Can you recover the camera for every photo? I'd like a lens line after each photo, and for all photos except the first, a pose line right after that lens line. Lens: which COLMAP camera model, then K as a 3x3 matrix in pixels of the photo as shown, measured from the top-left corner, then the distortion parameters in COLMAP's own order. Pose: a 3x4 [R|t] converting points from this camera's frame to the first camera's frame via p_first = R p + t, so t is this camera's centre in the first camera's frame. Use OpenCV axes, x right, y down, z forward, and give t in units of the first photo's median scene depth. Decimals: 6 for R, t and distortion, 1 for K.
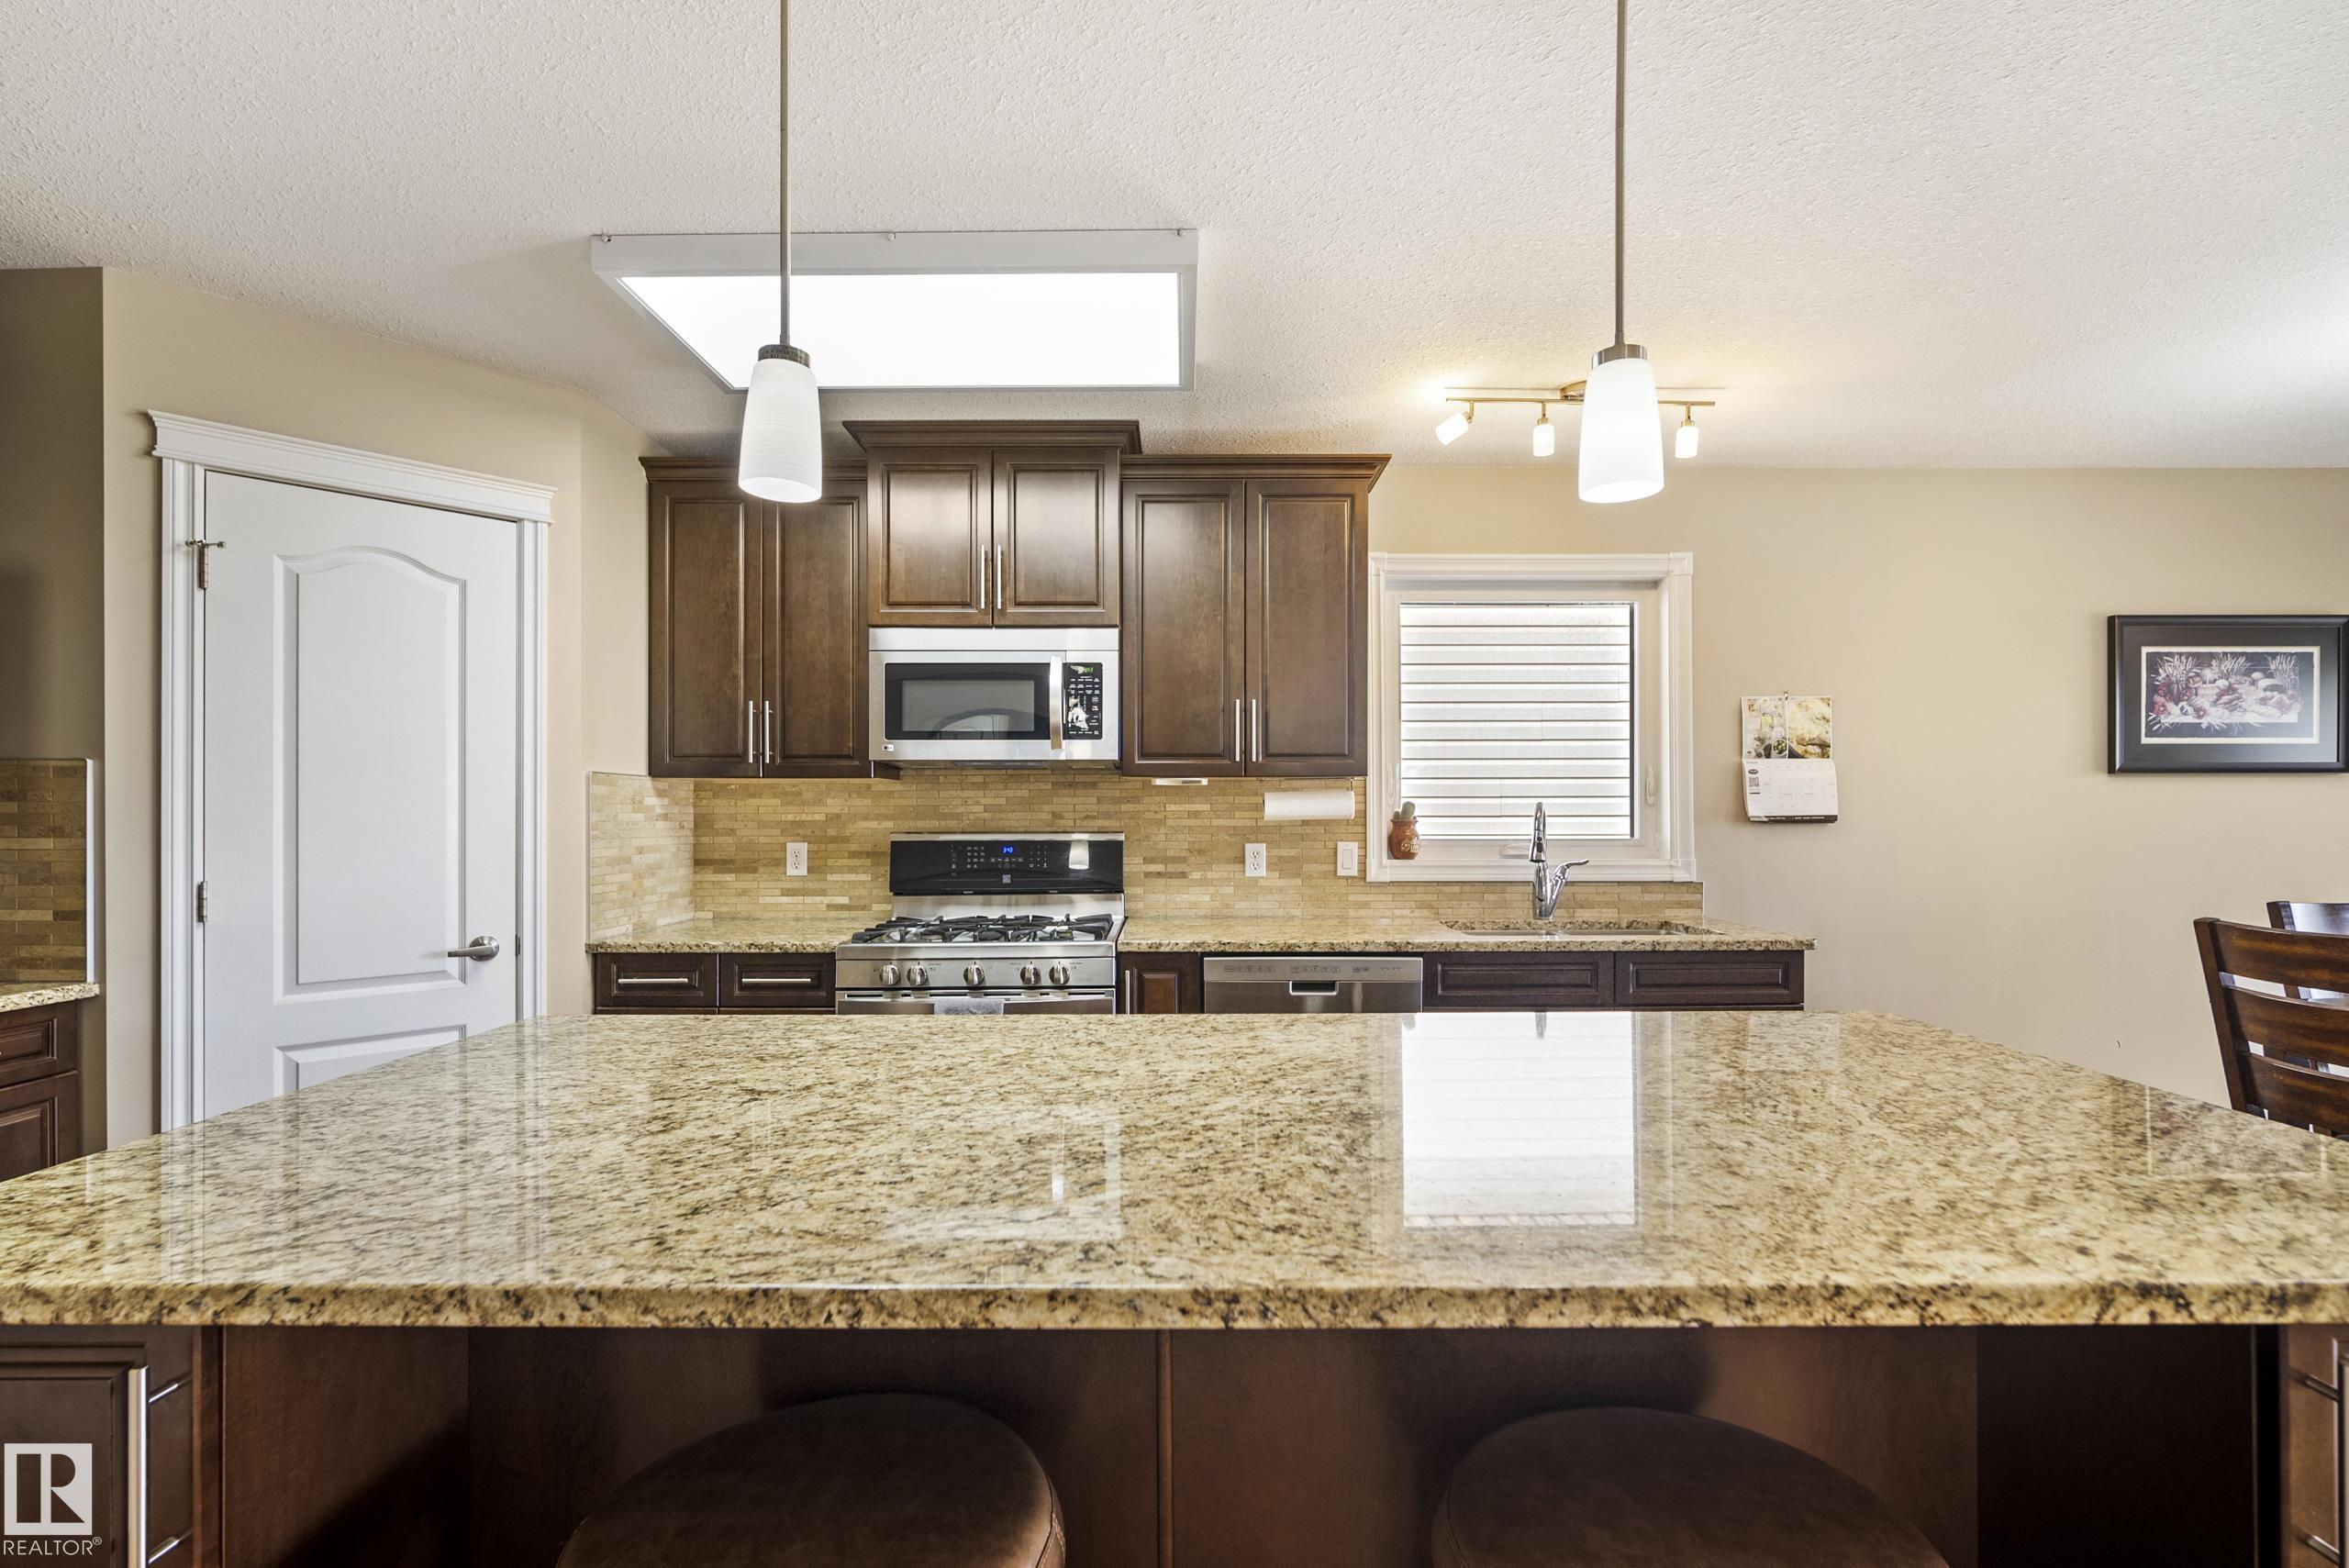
lens RADIAL K [[1046.2, 0, 1185.7], [0, 1046.2, 816.7], [0, 0, 1]] dist [-0.011539, 0.002151]
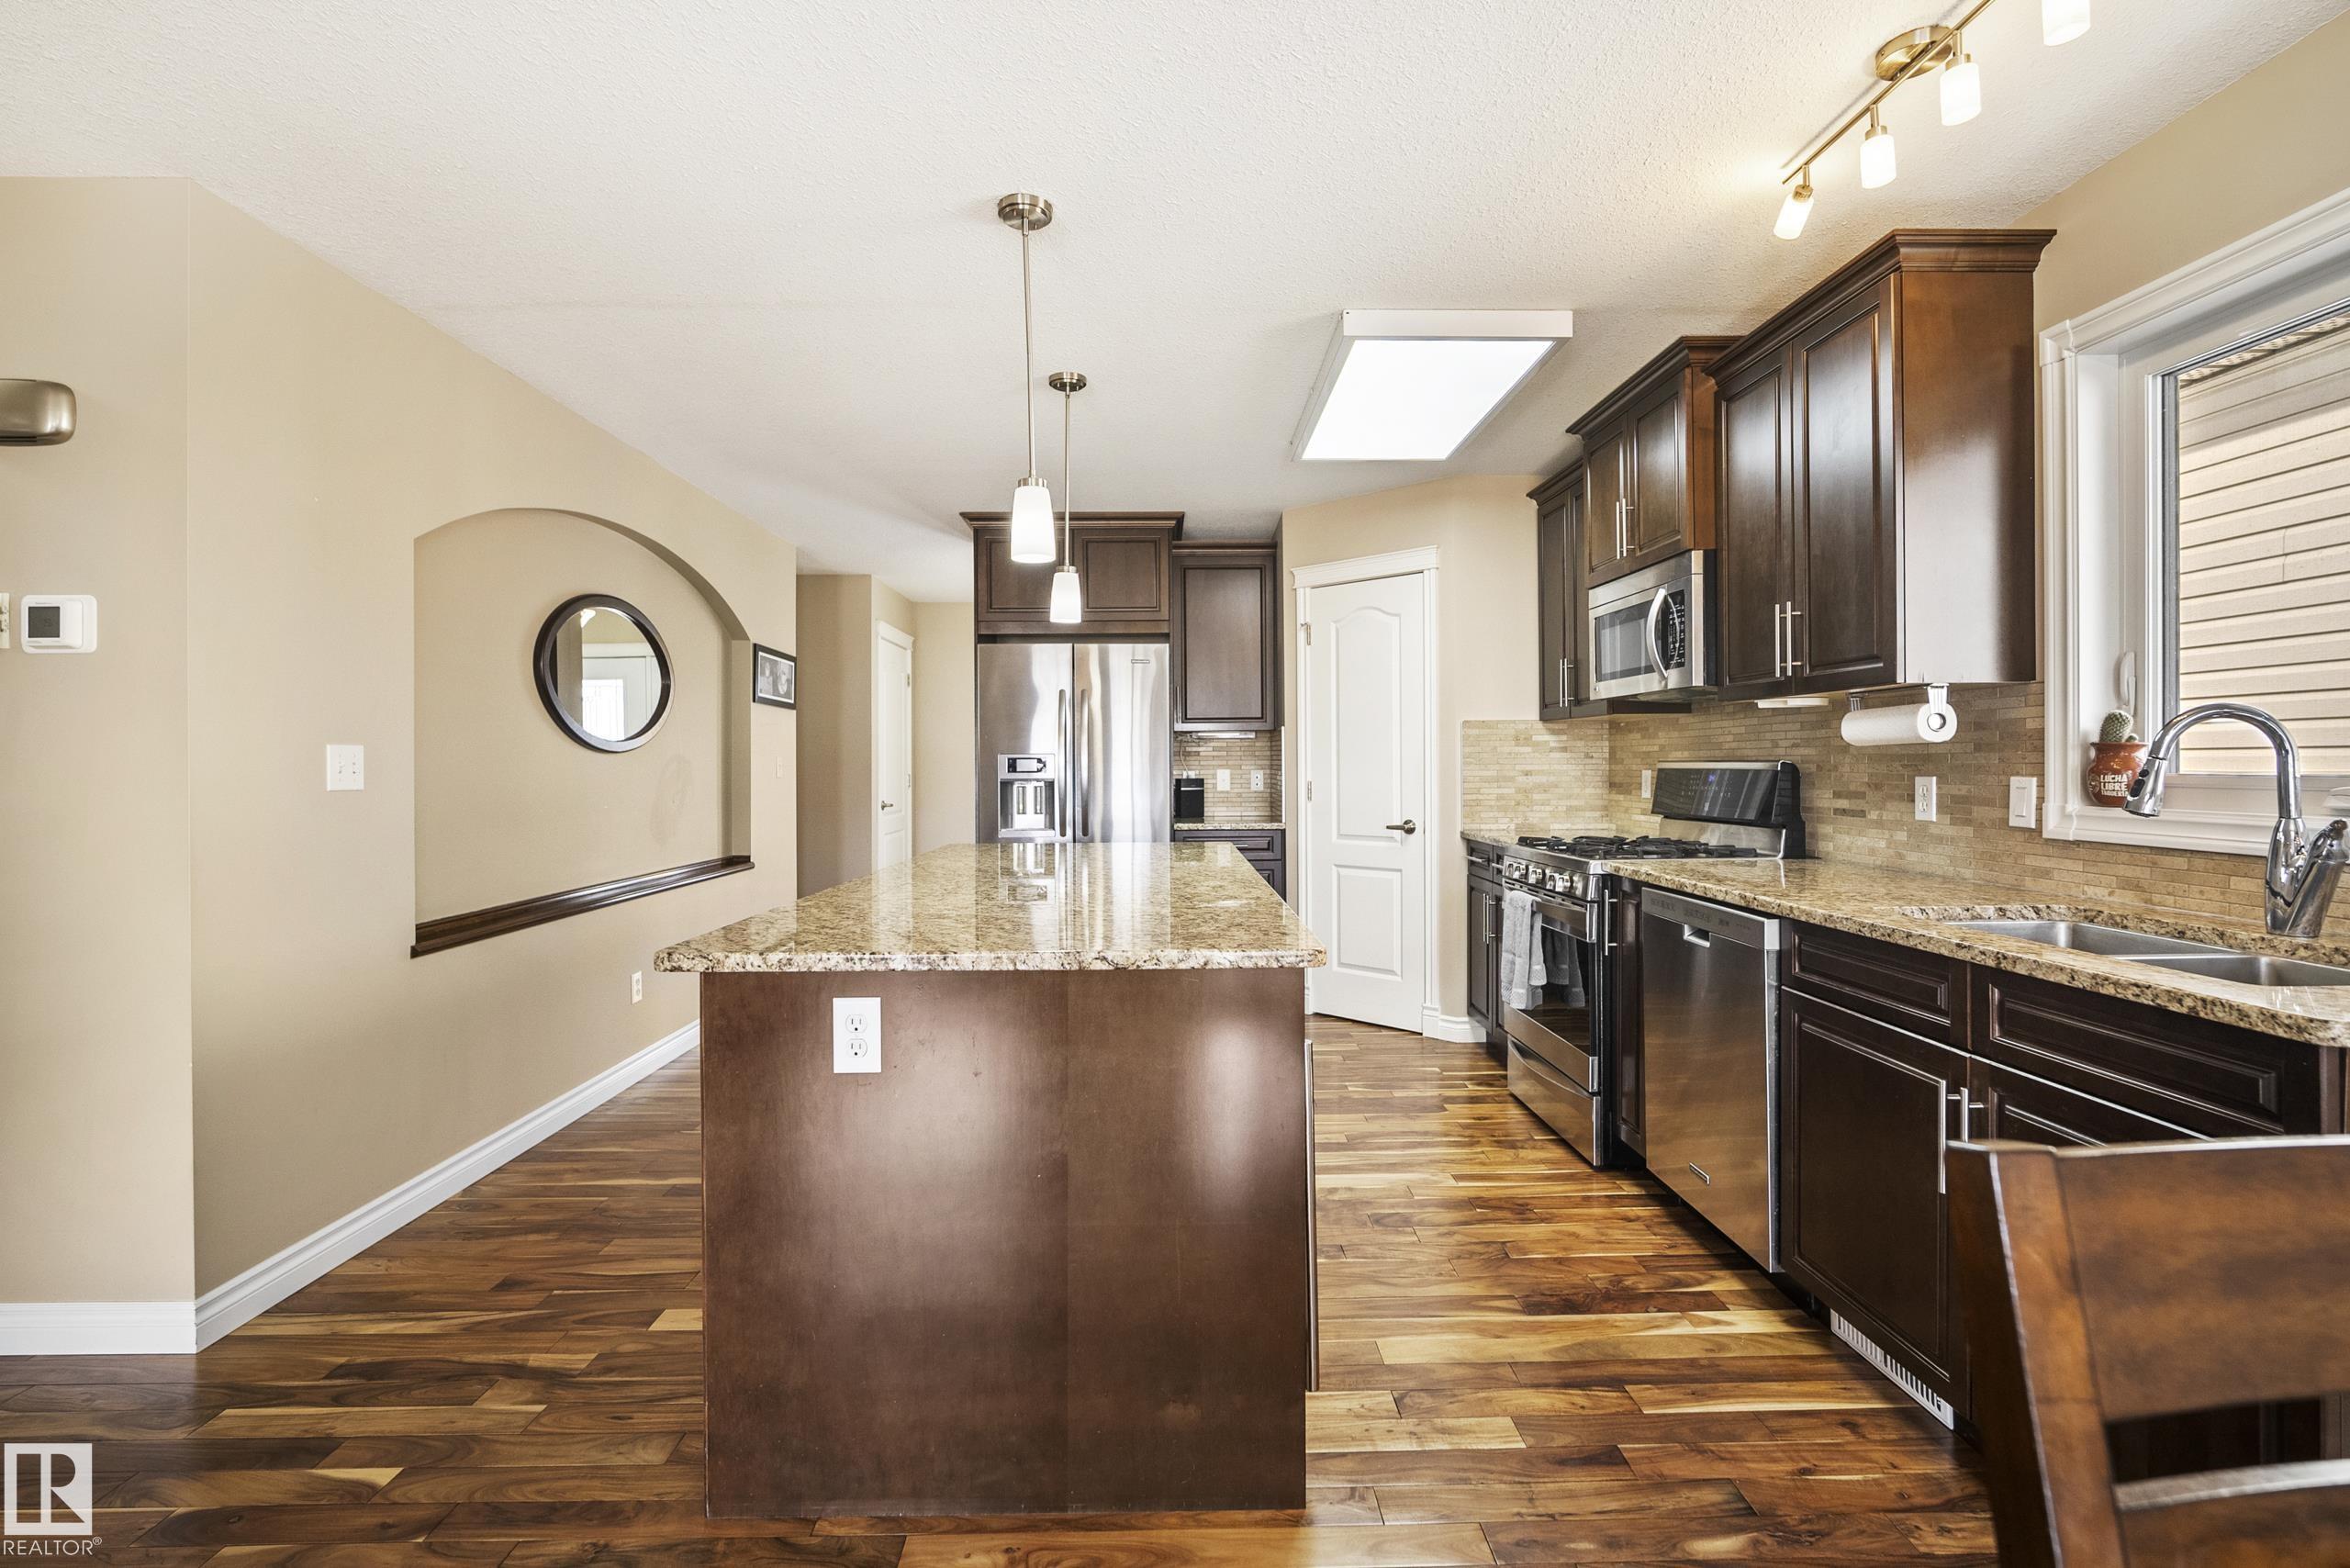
lens RADIAL K [[1046.7, 0, 1184.9], [0, 1046.7, 768.9], [0, 0, 1]] dist [-0.011539, 0.002151]
pose [[0.029304, 0.007461, -0.999543, 0.804739], [0.000759, 0.999972, 0.007487, 0.014011], [0.999570, -0.000978, 0.029298, 0.445644]]
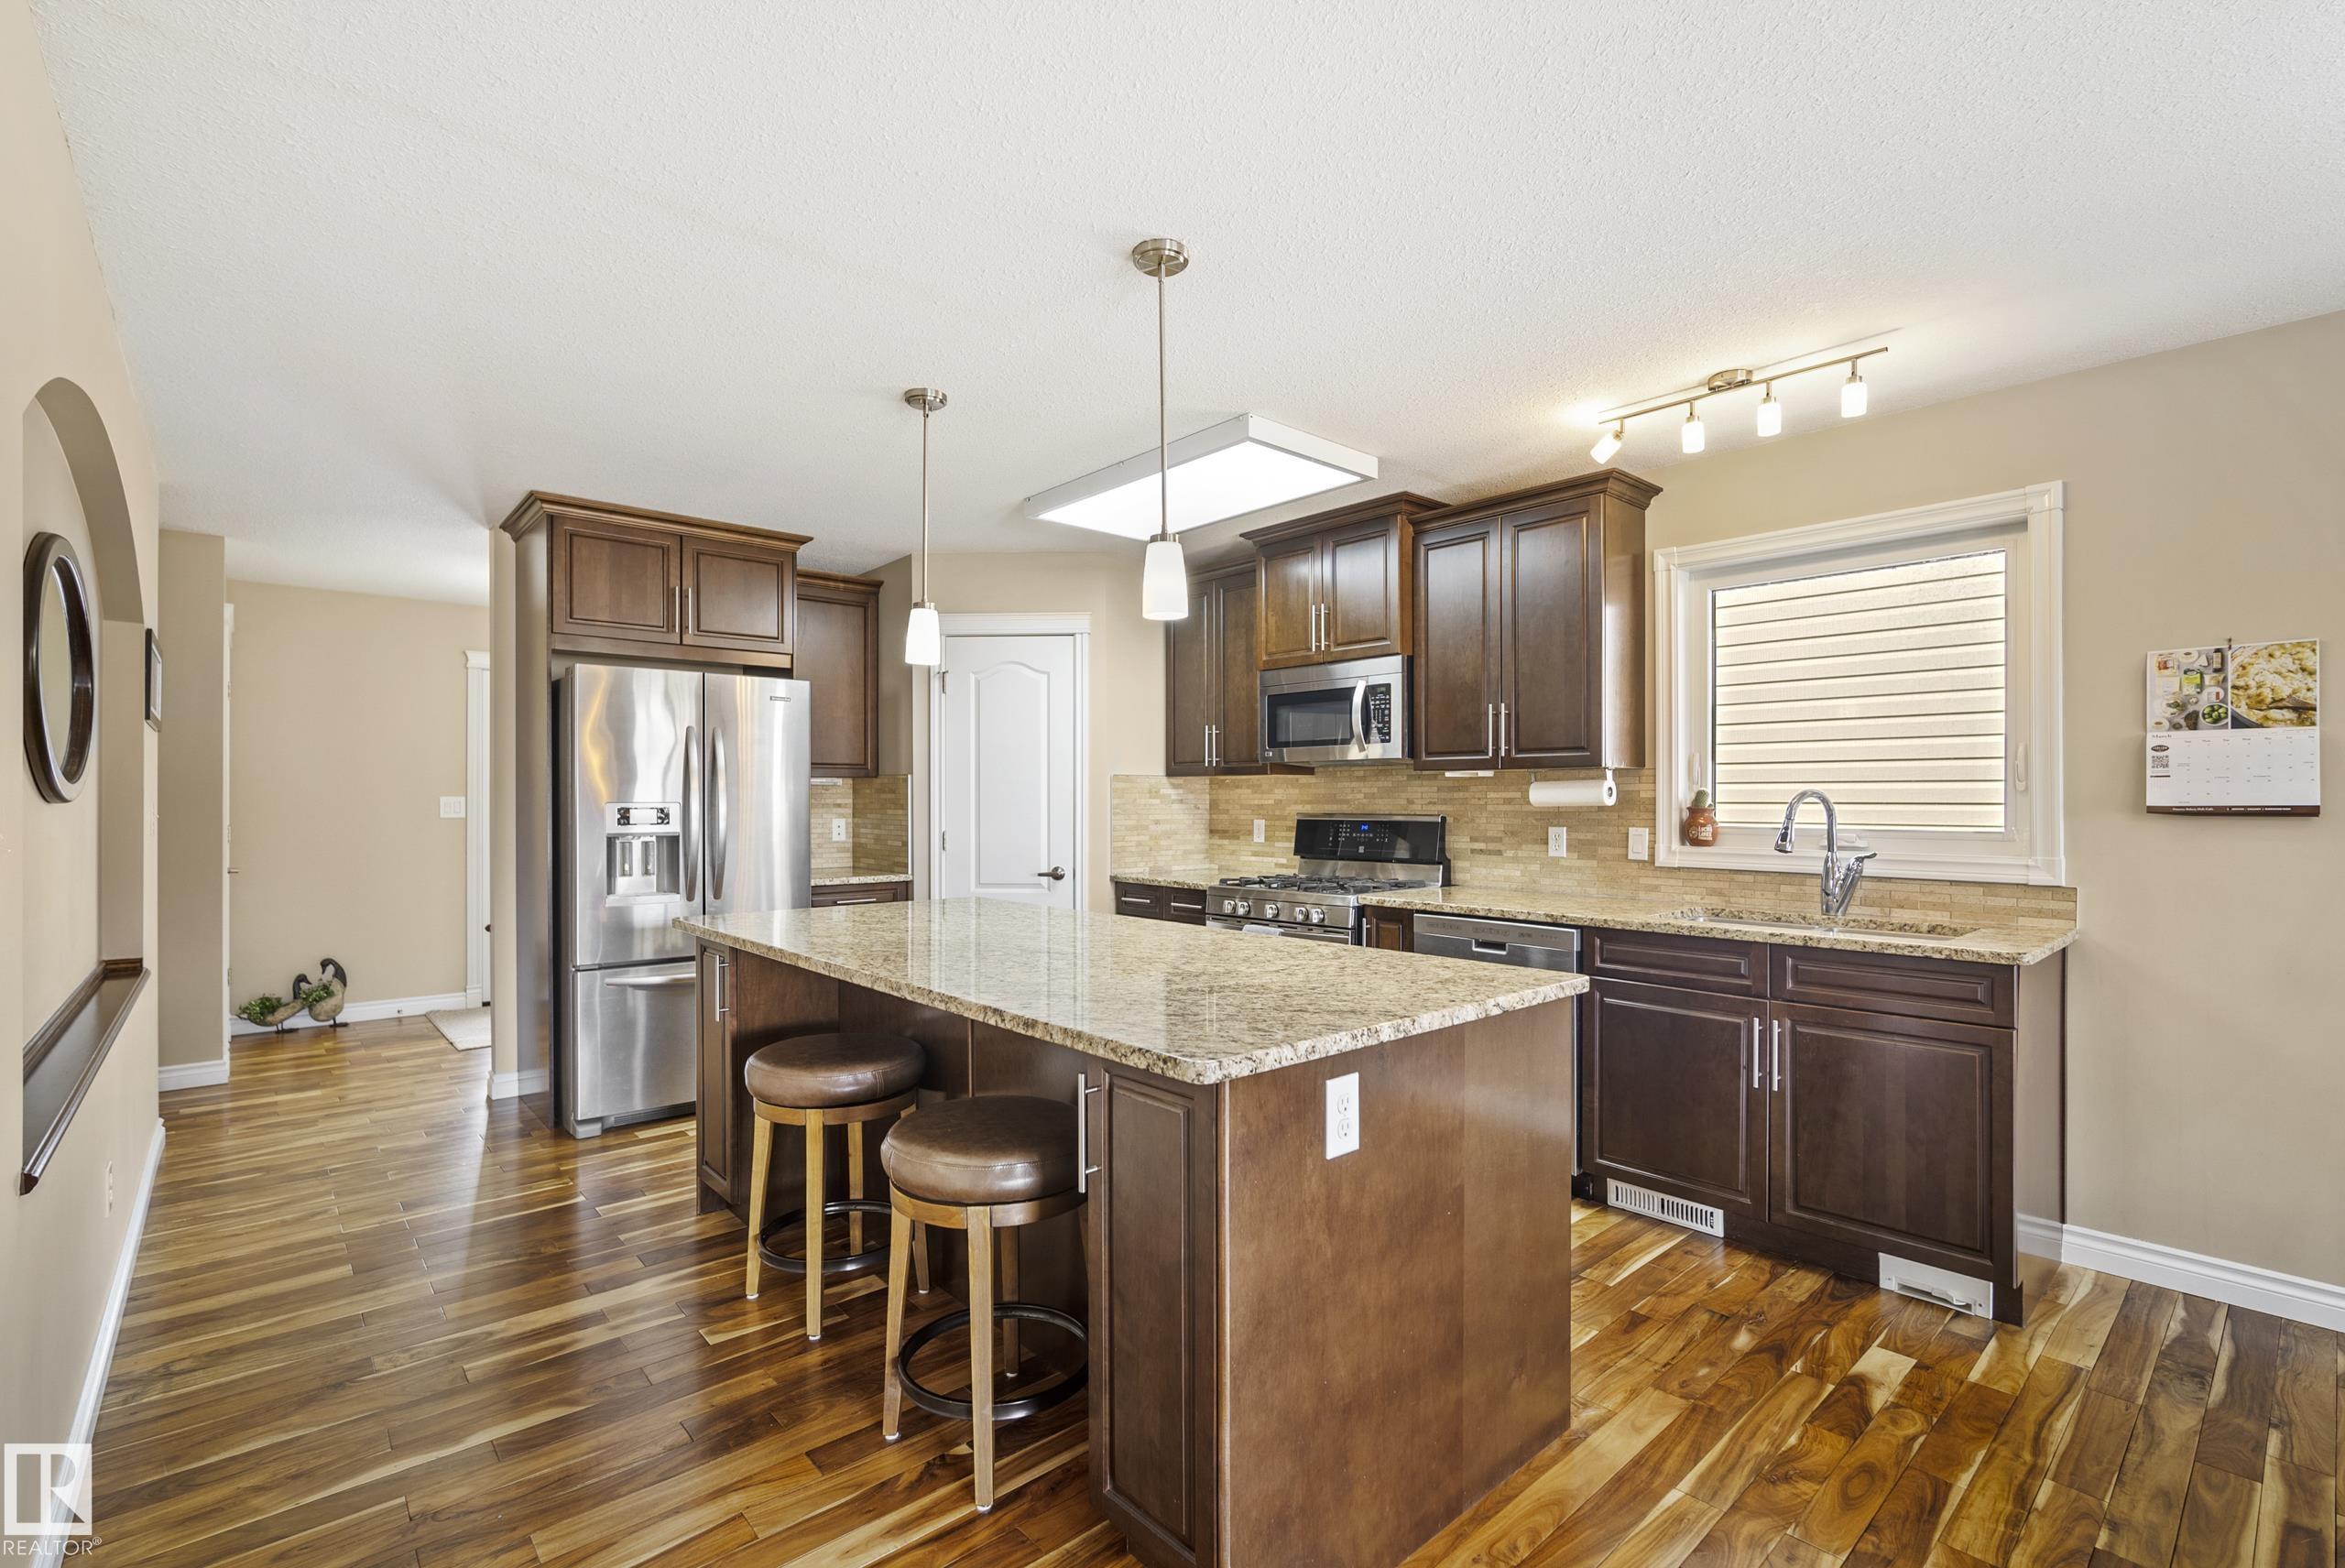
lens RADIAL K [[1044.4, 0, 1170.4], [0, 1044.4, 800.2], [0, 0, 1]] dist [-0.011539, 0.002151]
pose [[0.667447, 0.003154, -0.744651, 0.623198], [-0.004683, 0.999989, 0.000038, -0.001276], [0.744643, 0.003462, 0.667454, -0.052205]]
